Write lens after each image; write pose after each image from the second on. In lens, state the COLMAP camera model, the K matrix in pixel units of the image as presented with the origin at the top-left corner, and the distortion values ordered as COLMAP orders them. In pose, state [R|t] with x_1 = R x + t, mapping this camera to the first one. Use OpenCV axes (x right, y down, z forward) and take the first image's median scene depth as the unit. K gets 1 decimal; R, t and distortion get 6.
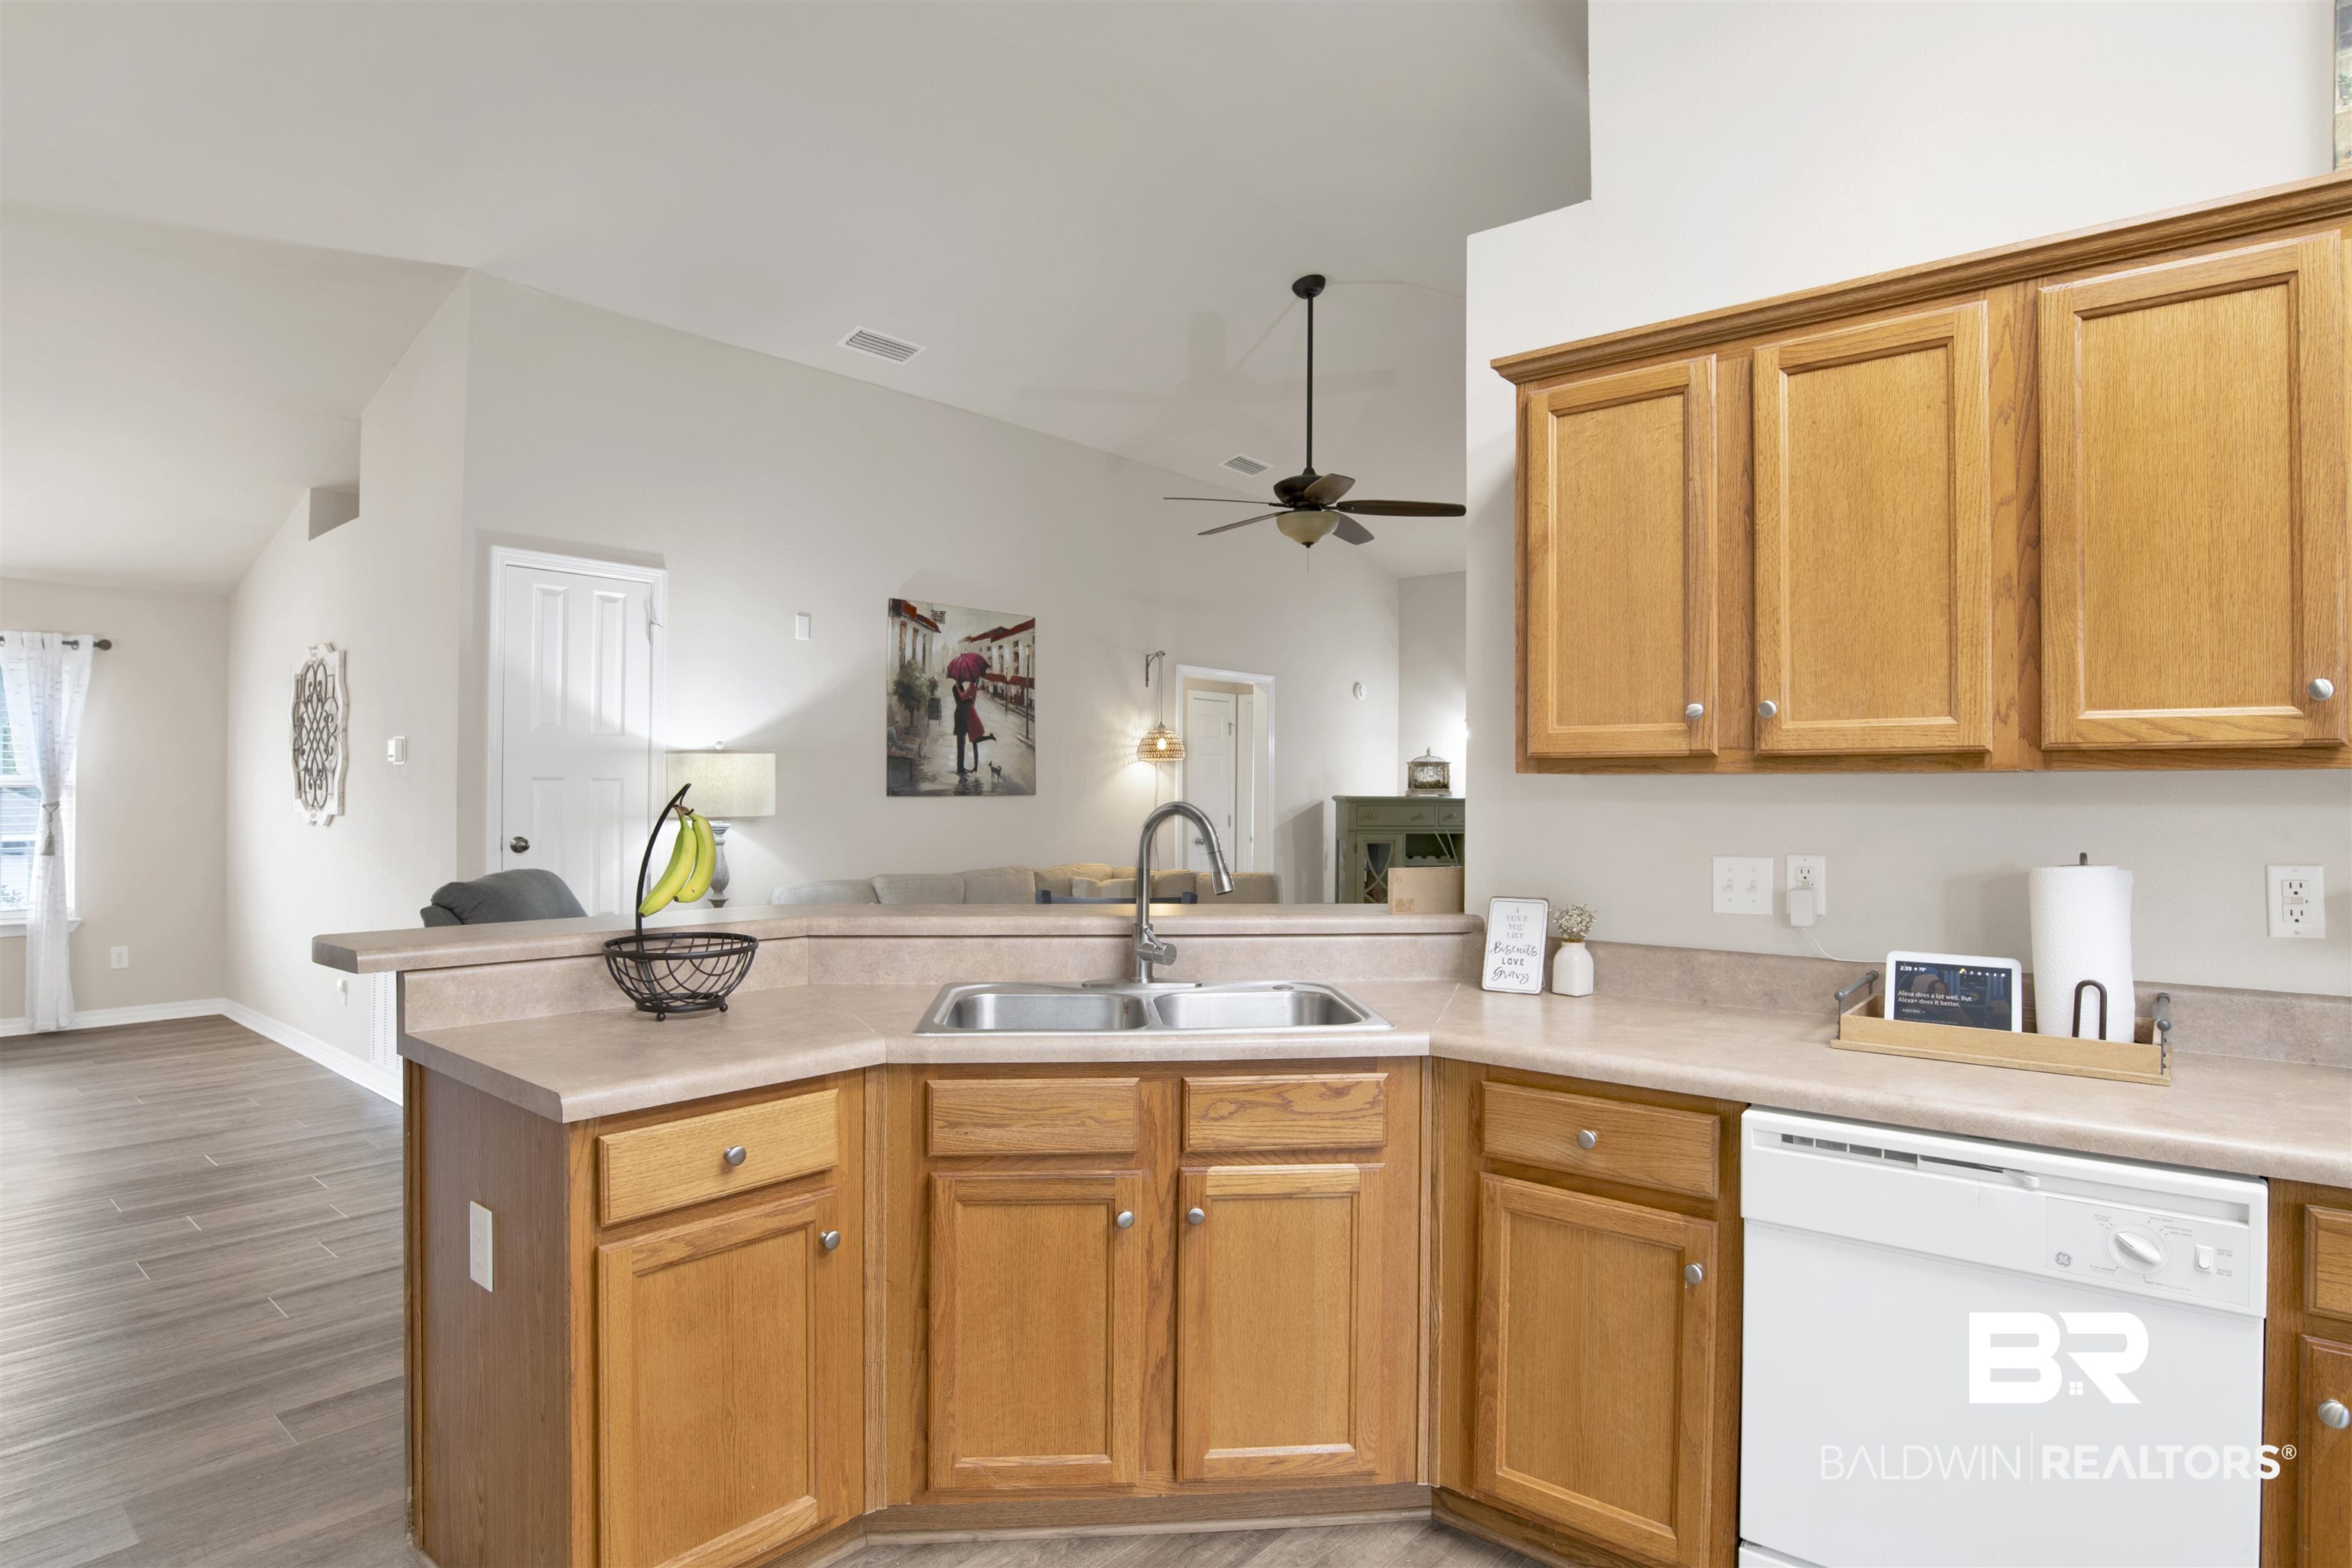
lens RADIAL K [[1255.3, 0, 1128.5], [0, 1255.3, 791.8], [0, 0, 1]] dist [-0.003229, 0.000707]
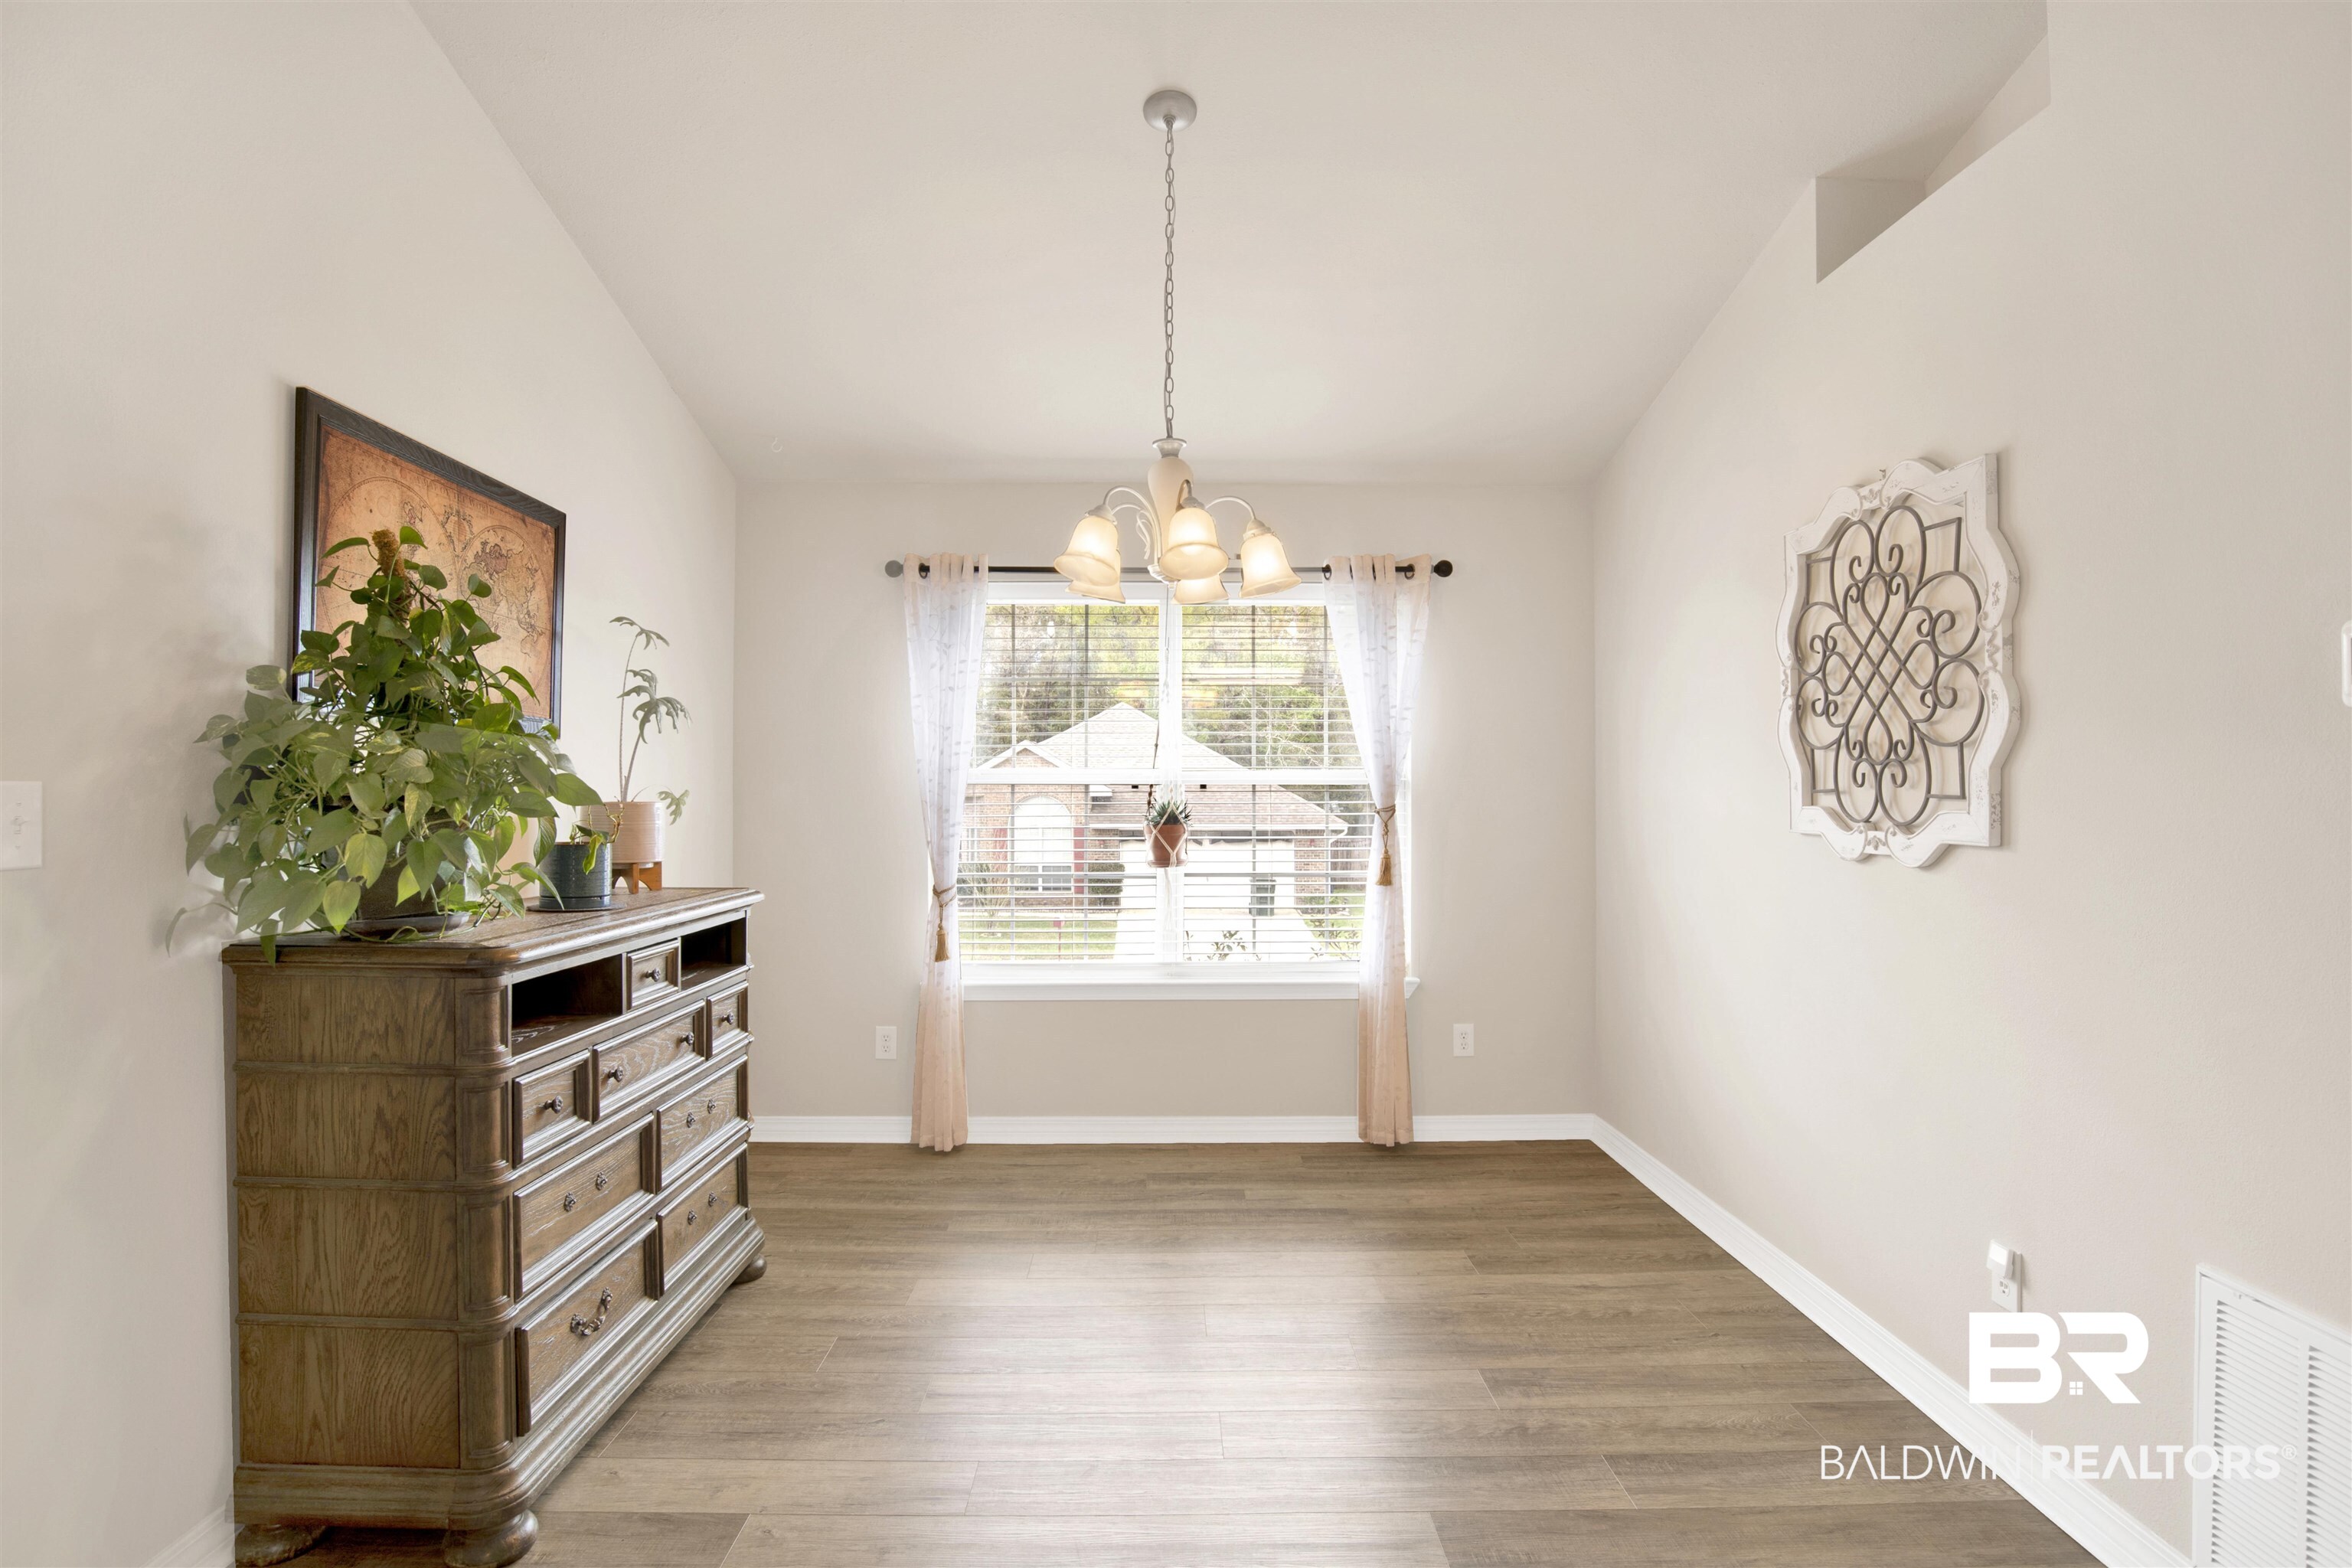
lens RADIAL K [[1255.3, 0, 1174.7], [0, 1255.3, 783.6], [0, 0, 1]] dist [-0.003229, 0.000707]
pose [[0.689709, -0.006589, -0.724056, -0.281877], [0.008122, 0.999966, -0.001363, -0.002585], [0.724041, -0.004941, 0.689739, 0.283782]]
